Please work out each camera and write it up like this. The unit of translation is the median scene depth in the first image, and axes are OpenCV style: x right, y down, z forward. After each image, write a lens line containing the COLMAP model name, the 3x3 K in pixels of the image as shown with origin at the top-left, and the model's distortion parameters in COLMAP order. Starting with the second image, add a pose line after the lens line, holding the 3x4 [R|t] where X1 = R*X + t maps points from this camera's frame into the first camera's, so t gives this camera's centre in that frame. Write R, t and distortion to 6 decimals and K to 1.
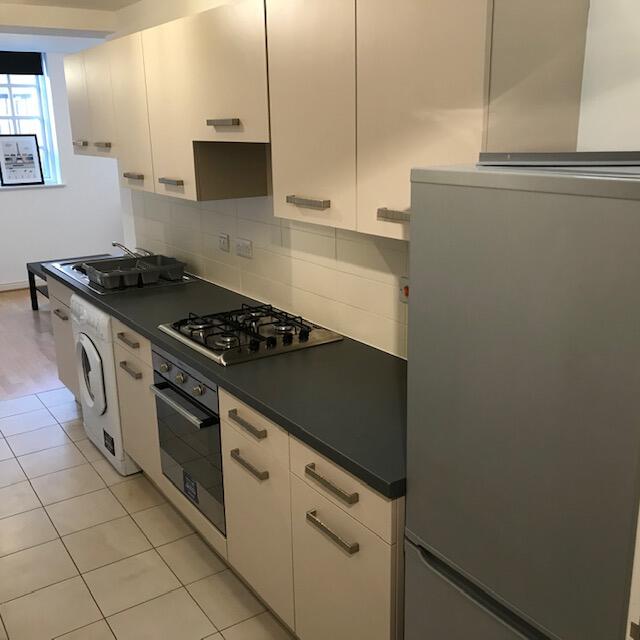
lens RADIAL K [[712.3, 0, 318.1], [0, 712.3, 319.2], [0, 0, 1]] dist [0.038998, 0.000000]
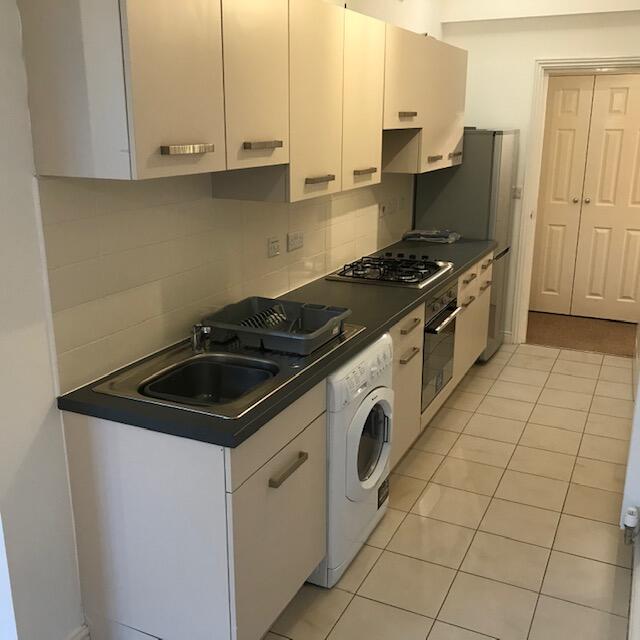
lens RADIAL K [[712.3, 0, 318.6], [0, 712.3, 317.4], [0, 0, 1]] dist [0.038998, 0.000000]
pose [[-0.525877, -0.218632, 0.821981, -0.963620], [0.224627, 0.896391, 0.382133, -0.376389], [-0.820363, 0.385595, -0.422281, 1.440017]]
